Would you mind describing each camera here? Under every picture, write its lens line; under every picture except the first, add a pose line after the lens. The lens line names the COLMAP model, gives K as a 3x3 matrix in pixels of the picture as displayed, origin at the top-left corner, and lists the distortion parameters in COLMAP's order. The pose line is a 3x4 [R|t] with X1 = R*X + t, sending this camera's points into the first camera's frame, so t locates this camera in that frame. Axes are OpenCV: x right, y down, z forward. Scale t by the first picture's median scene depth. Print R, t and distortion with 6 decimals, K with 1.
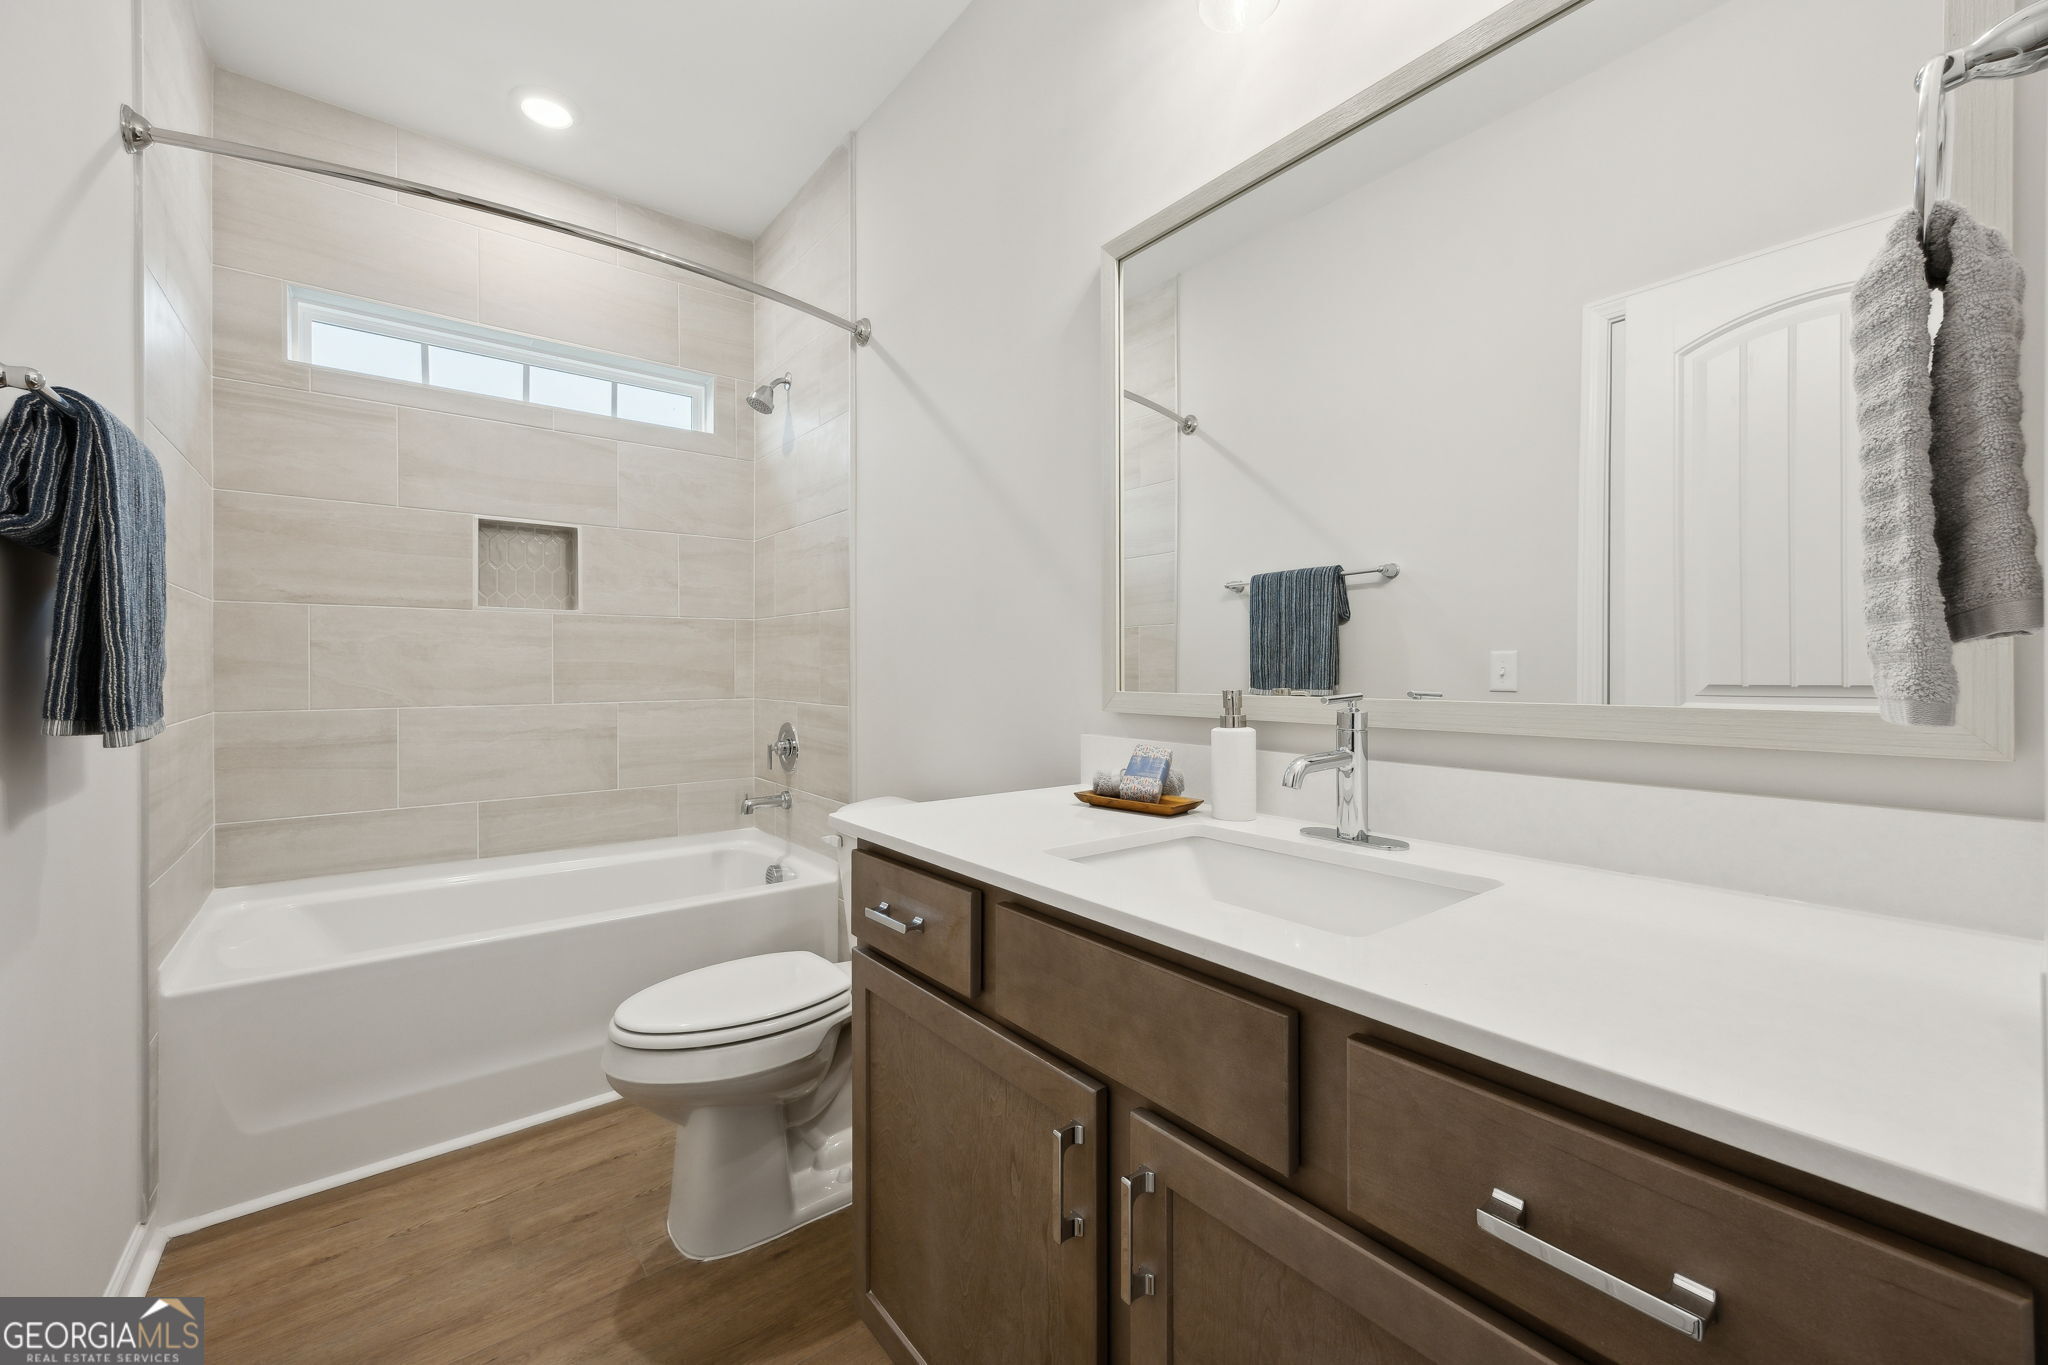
lens RADIAL K [[814.3, 0, 1025.5], [0, 814.3, 669.4], [0, 0, 1]] dist [0.001071, 0.000103]
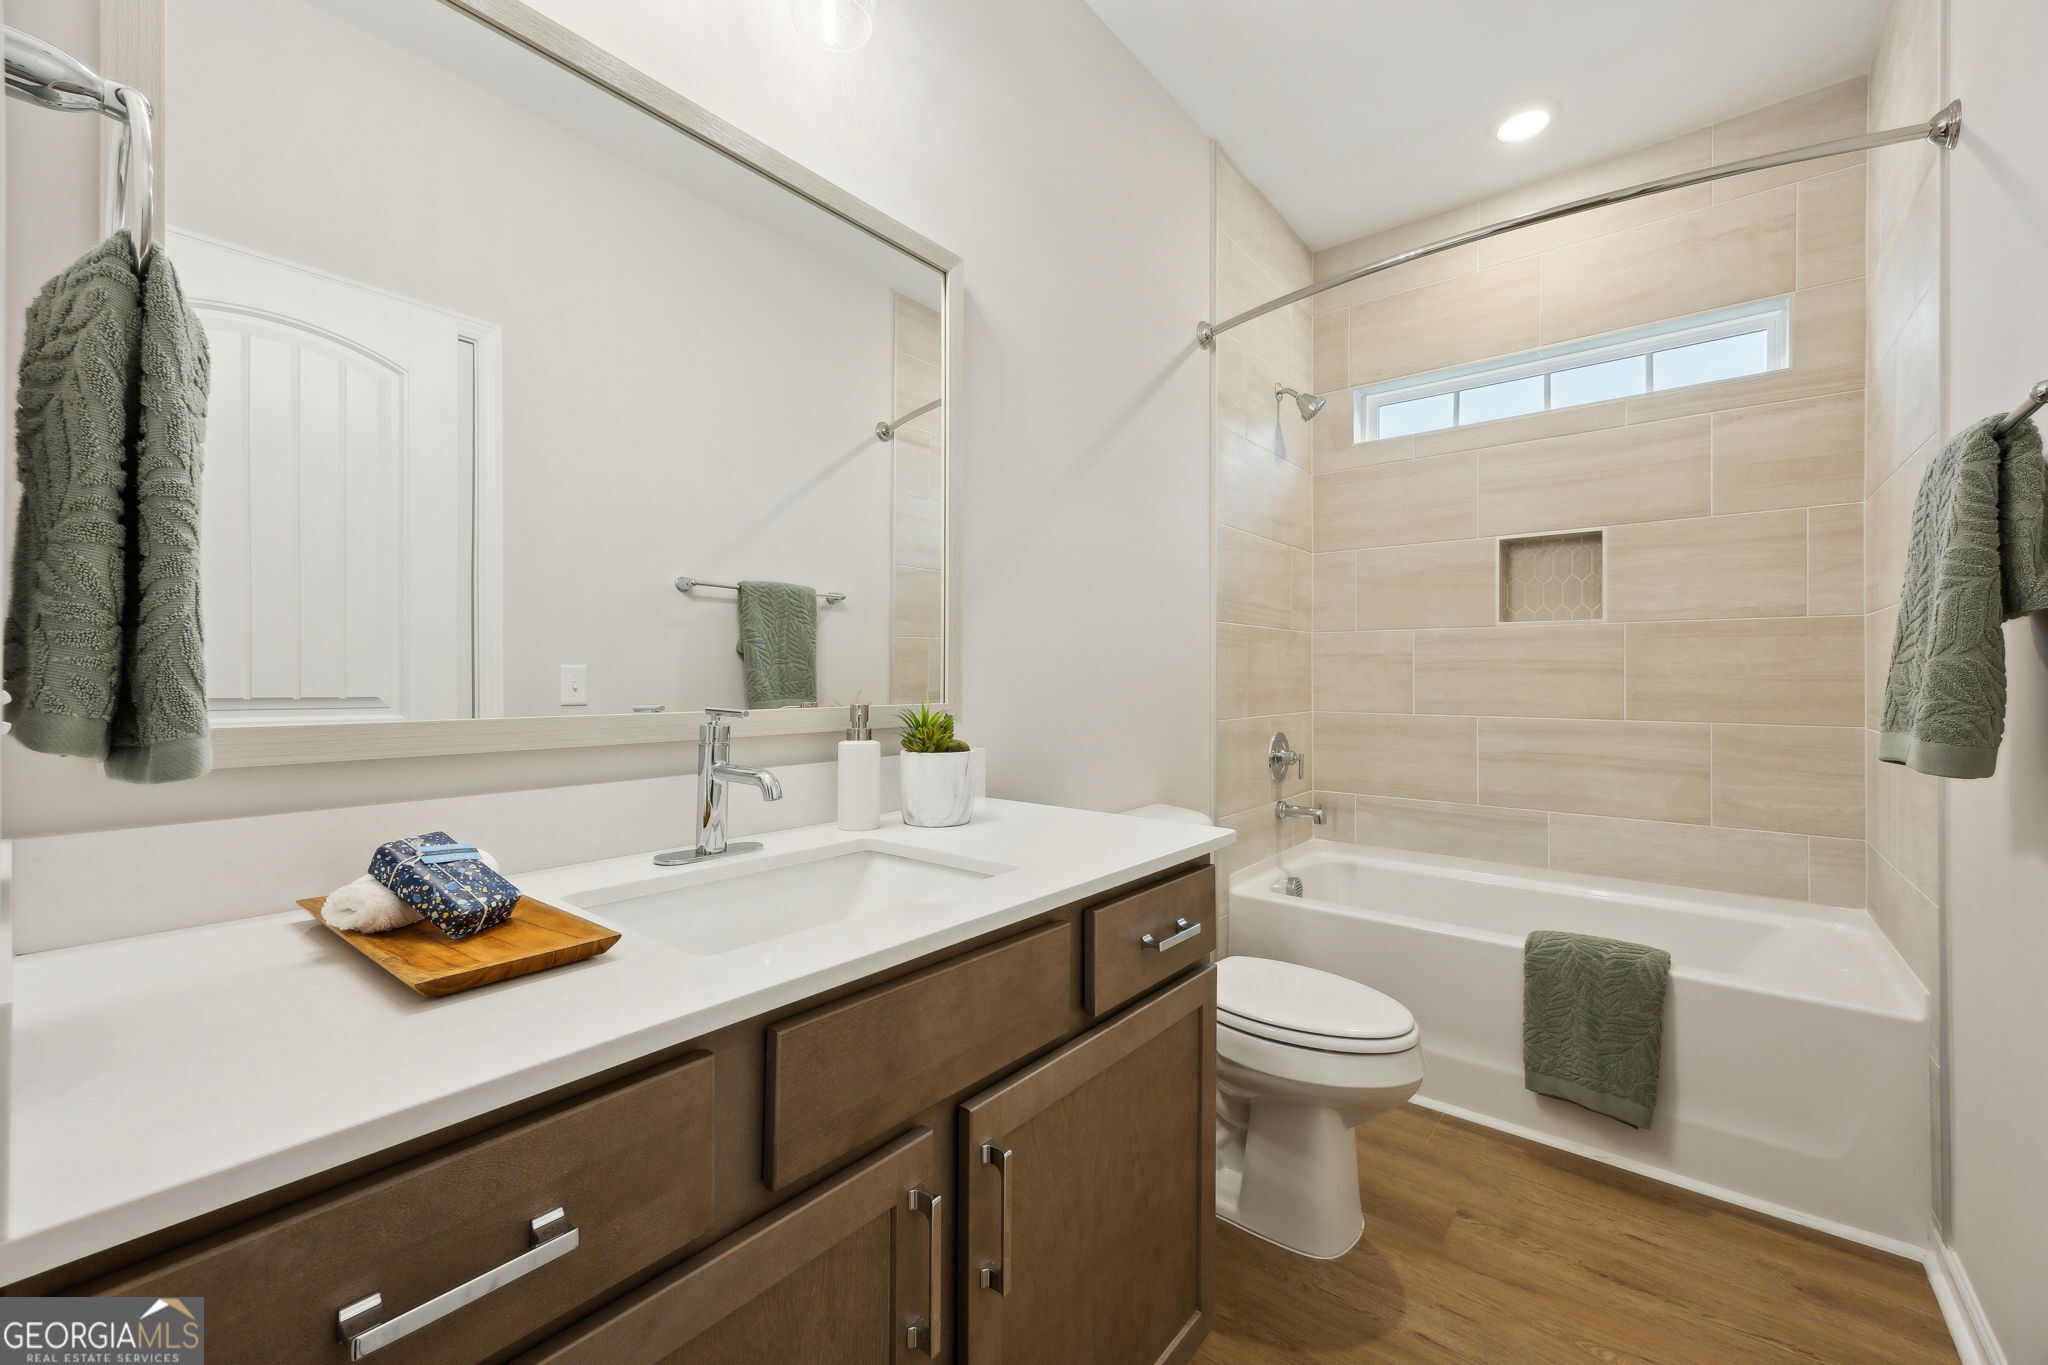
lens RADIAL K [[814.3, 0, 1025.5], [0, 814.3, 669.4], [0, 0, 1]] dist [0.001071, 0.000103]
pose [[-0.217764, 0.012113, 0.975926, -0.677162], [0.005010, 0.999924, -0.011293, -0.003832], [-0.975989, 0.002431, -0.217808, 0.862877]]
